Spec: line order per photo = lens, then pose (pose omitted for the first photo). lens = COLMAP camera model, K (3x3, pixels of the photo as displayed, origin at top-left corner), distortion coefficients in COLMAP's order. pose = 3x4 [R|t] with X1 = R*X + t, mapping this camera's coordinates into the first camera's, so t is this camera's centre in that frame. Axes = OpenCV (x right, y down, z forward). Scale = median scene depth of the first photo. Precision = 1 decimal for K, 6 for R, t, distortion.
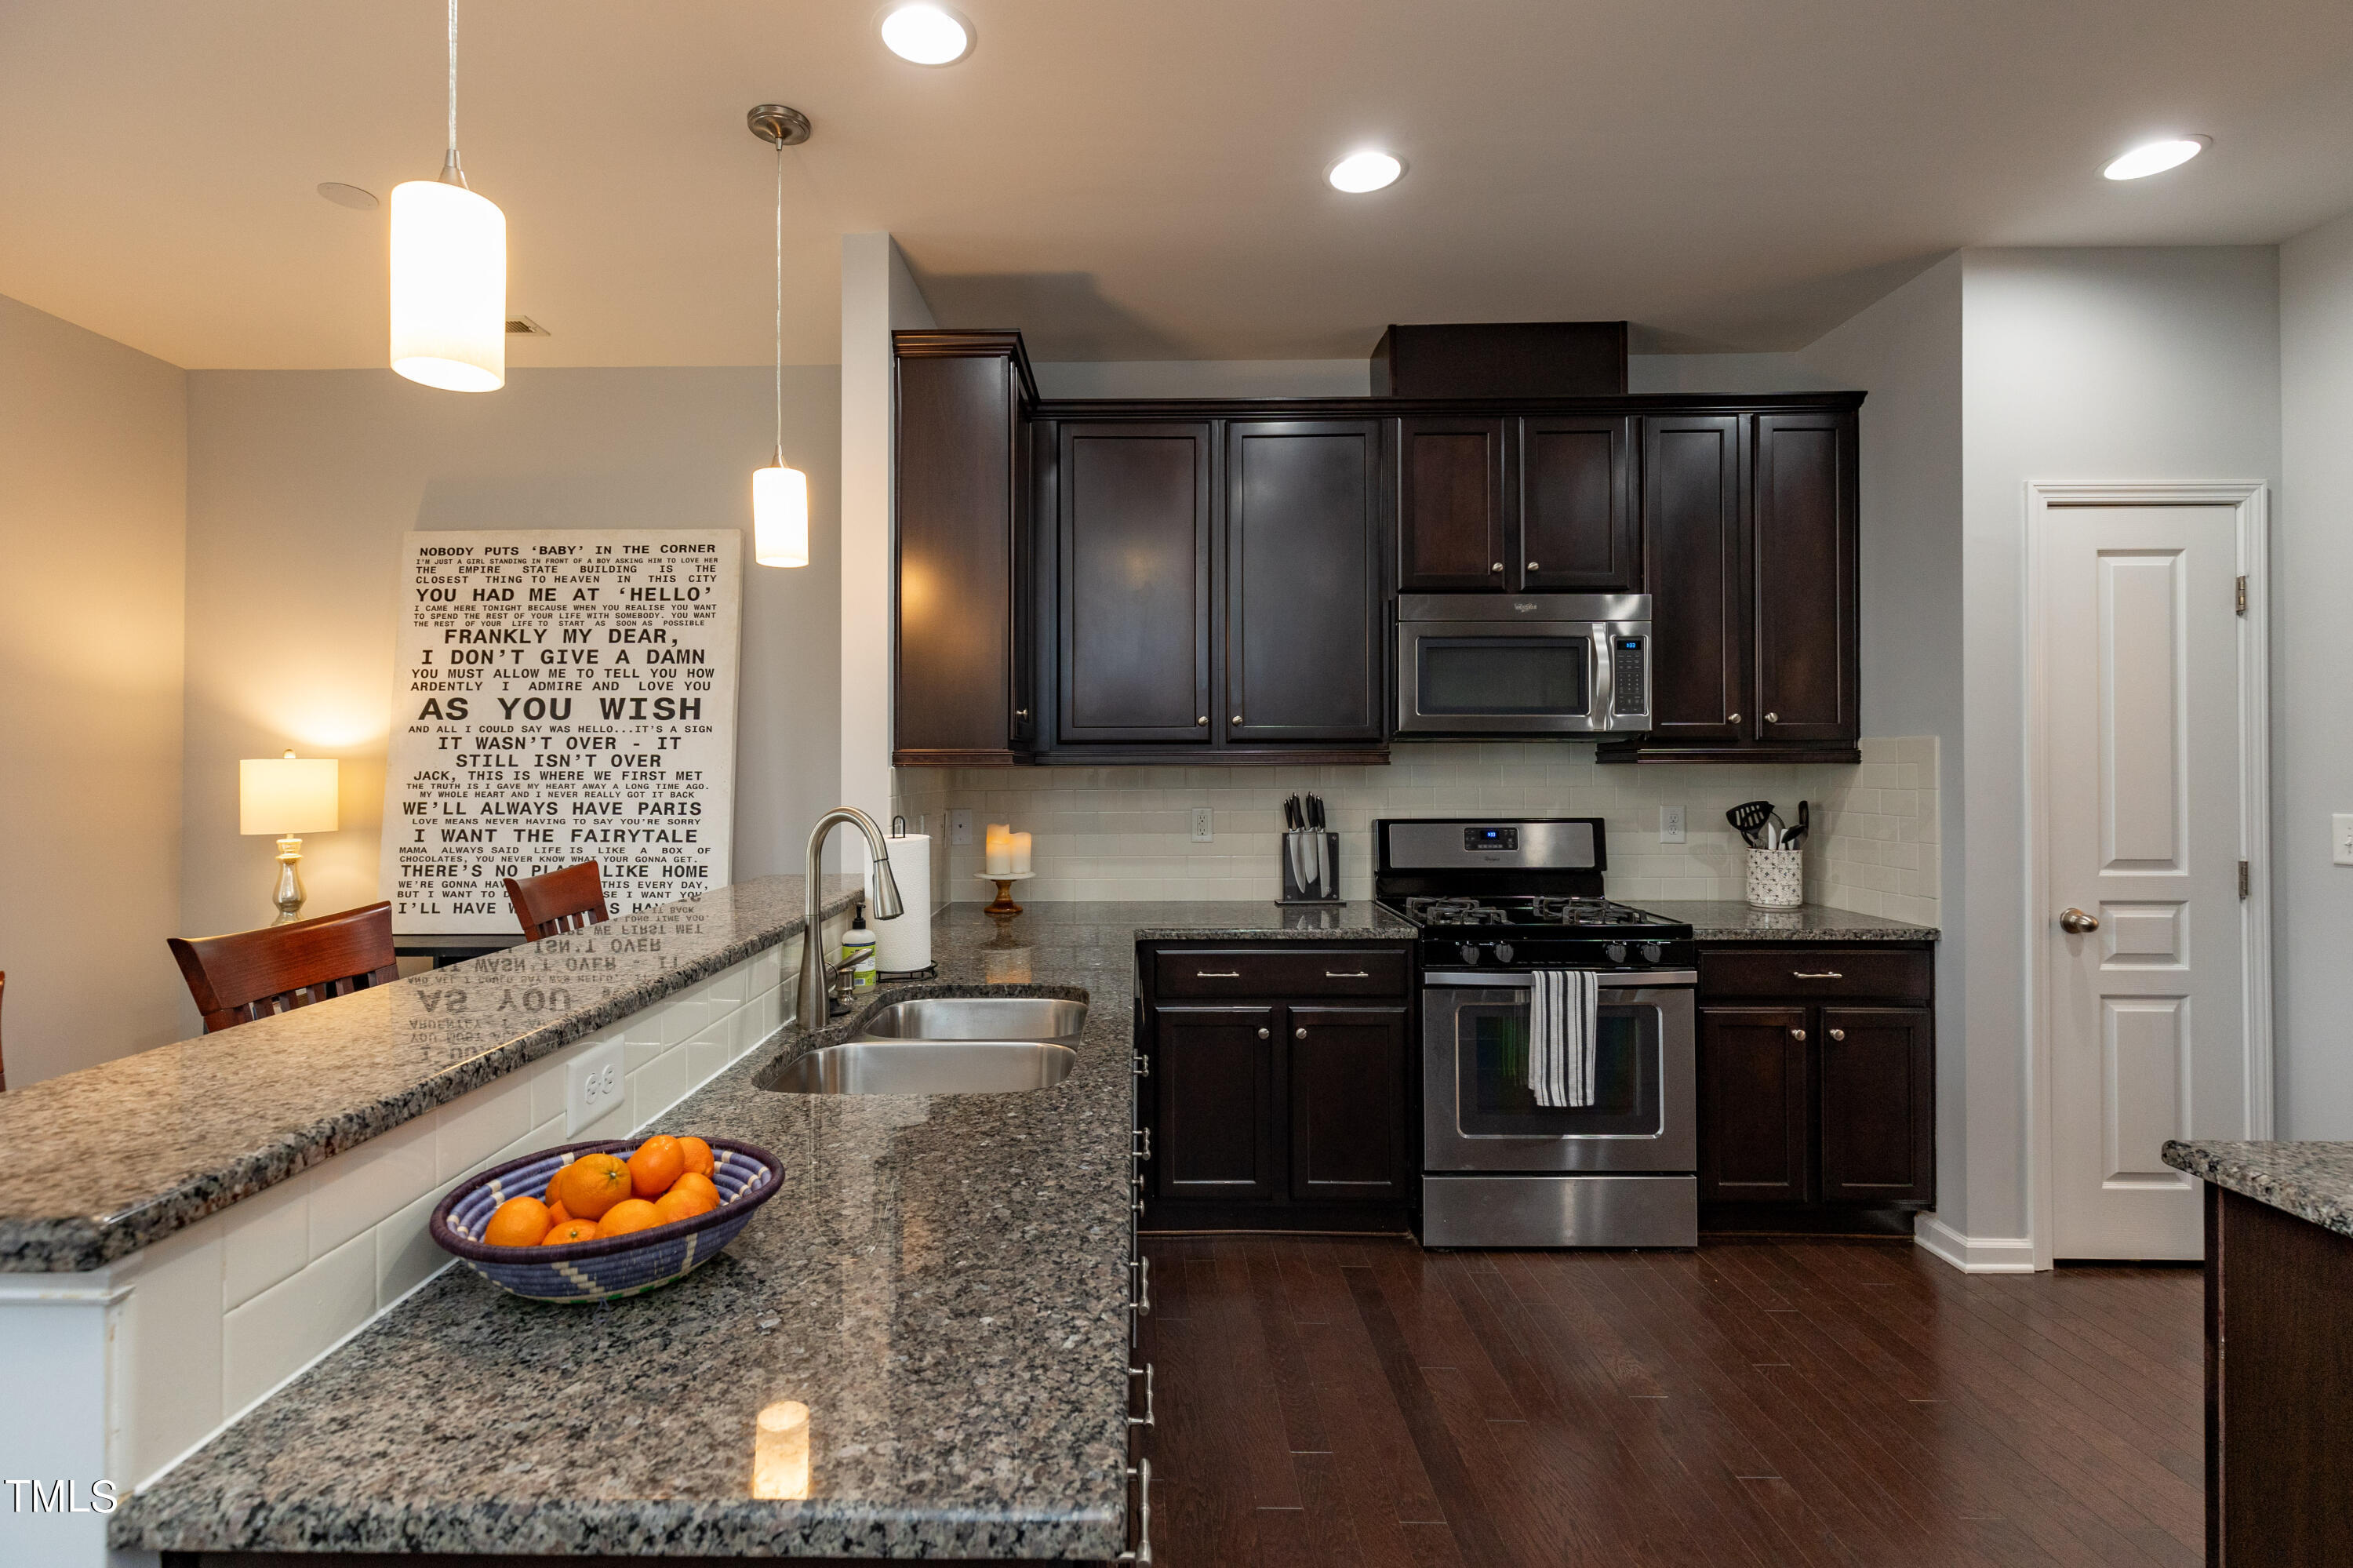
lens RADIAL K [[1079.0, 0, 1142.3], [0, 1079.0, 749.4], [0, 0, 1]] dist [0.009668, -0.000262]
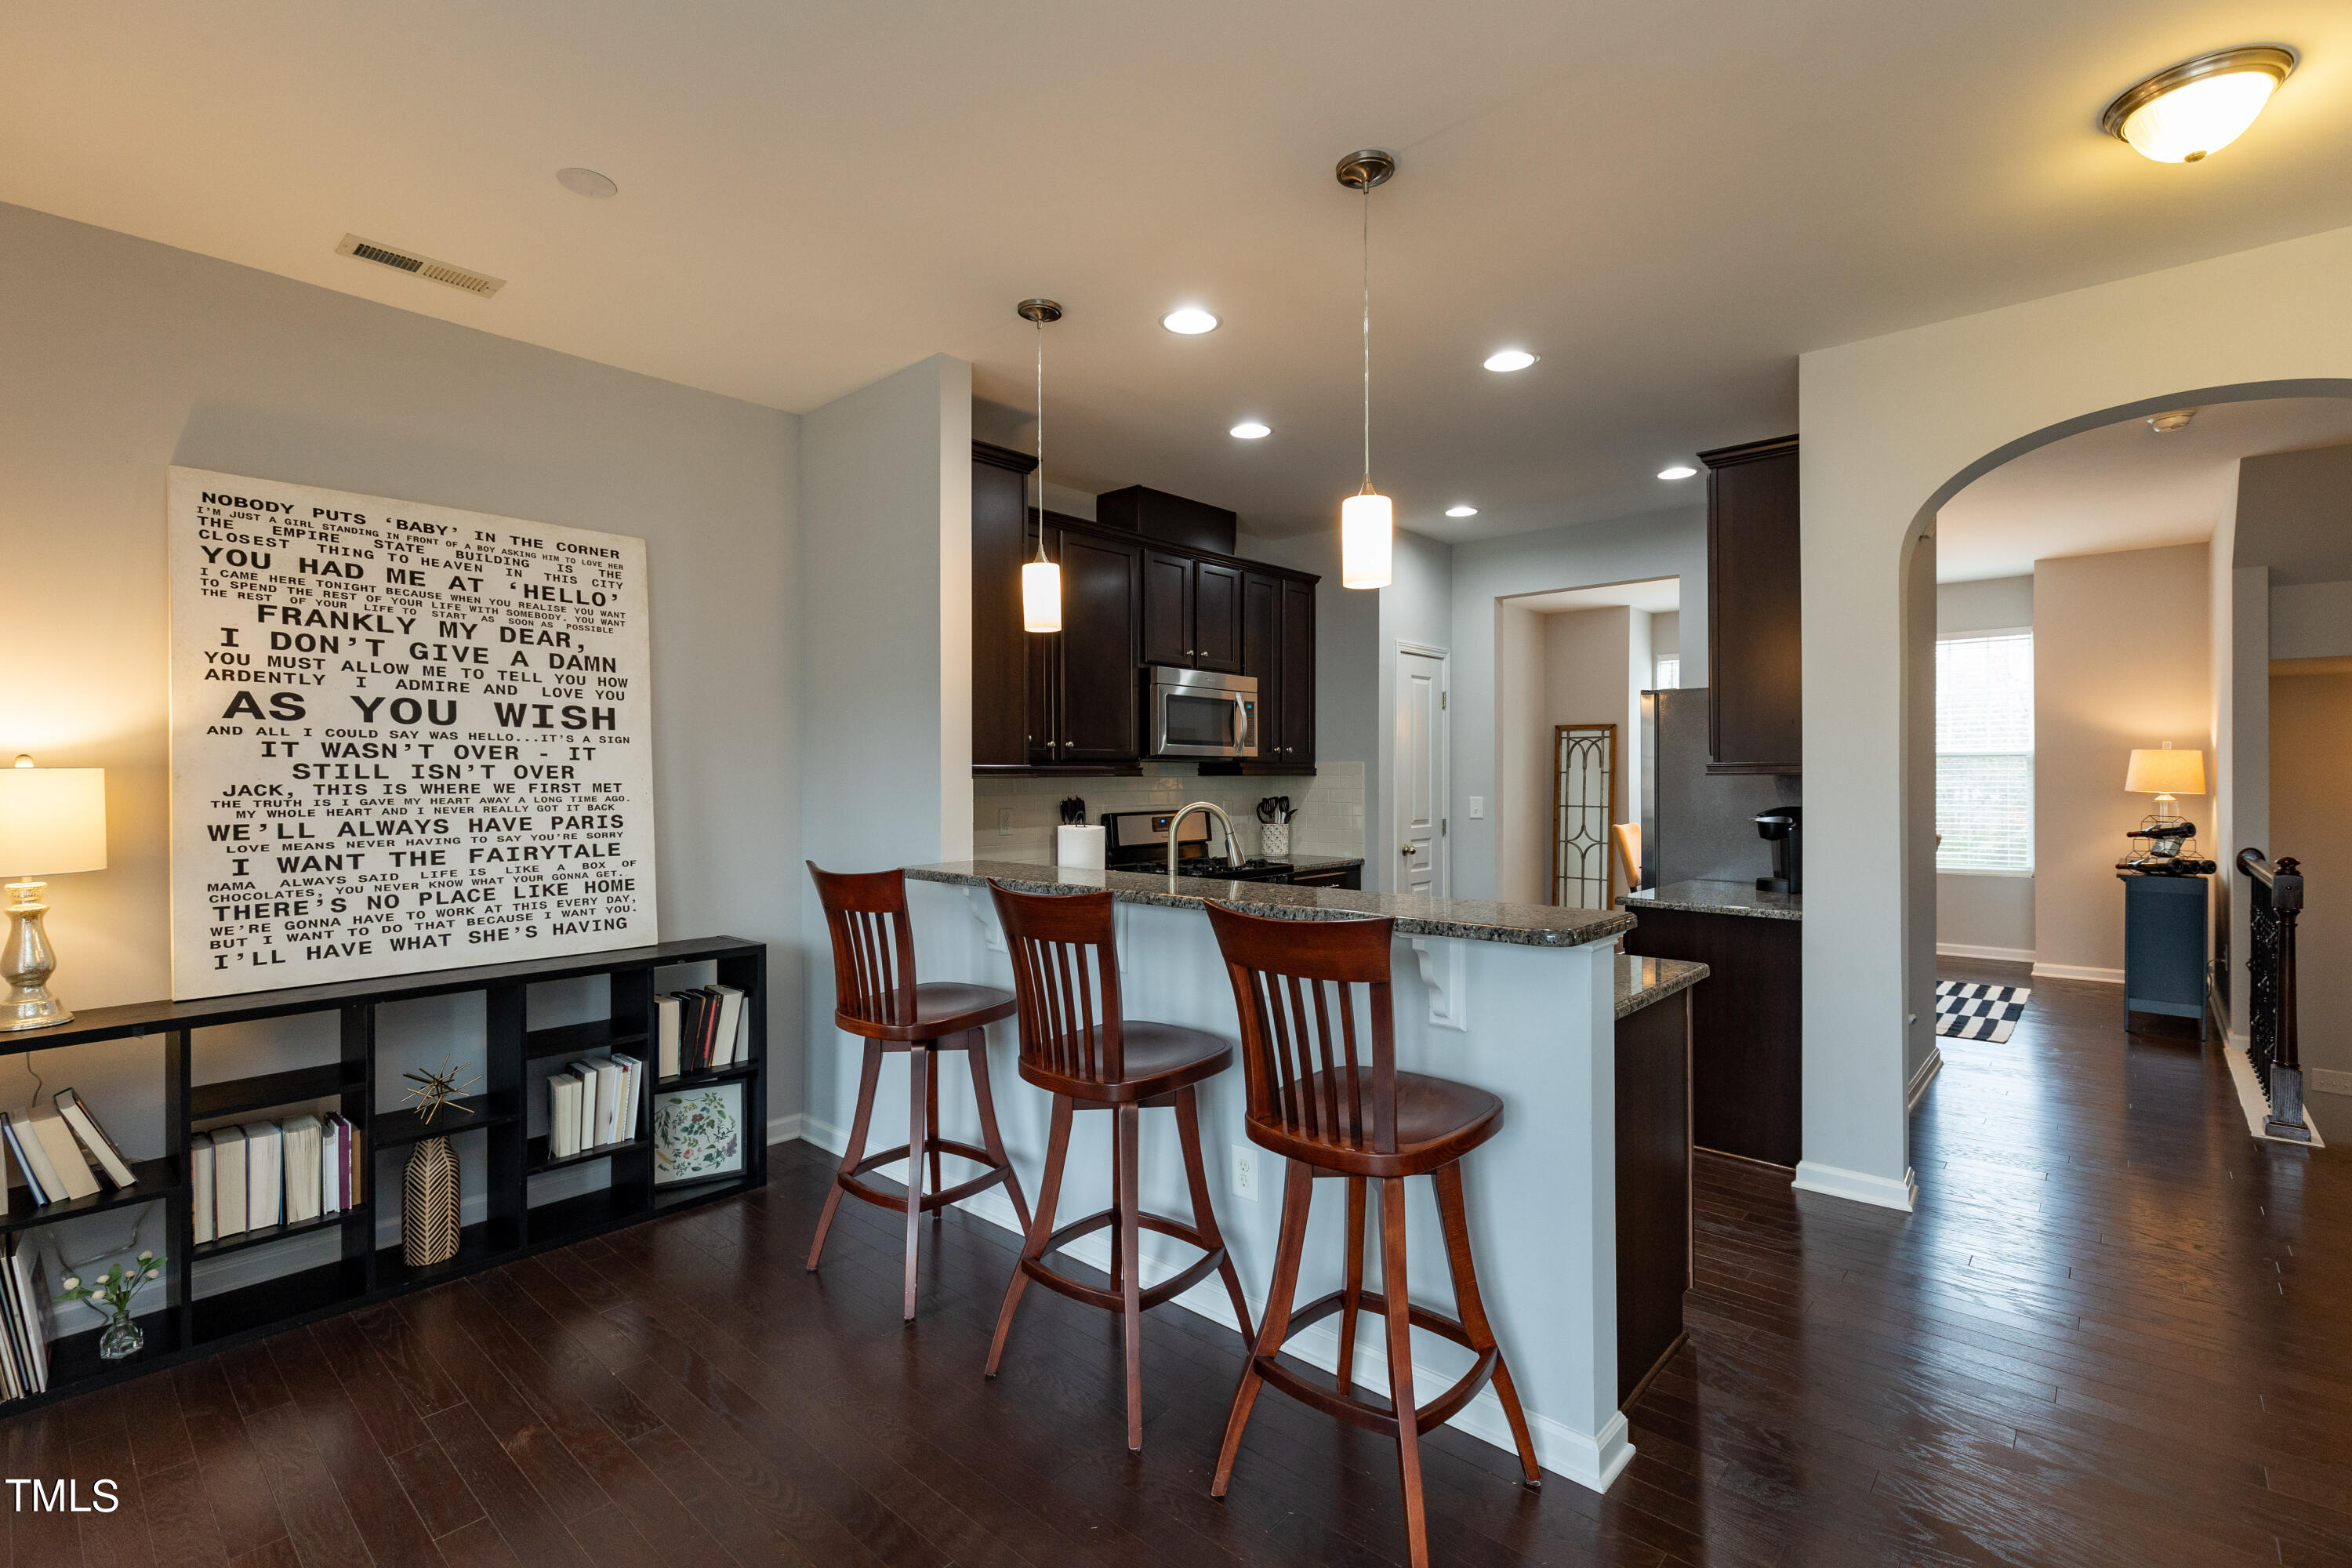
lens RADIAL K [[1078.5, 0, 1199.6], [0, 1078.5, 771.2], [0, 0, 1]] dist [0.009668, -0.000262]
pose [[0.640461, 0.003630, 0.767982, -0.821915], [-0.006015, 0.999982, 0.000290, 0.006126], [-0.767967, -0.004805, 0.640472, -0.029654]]
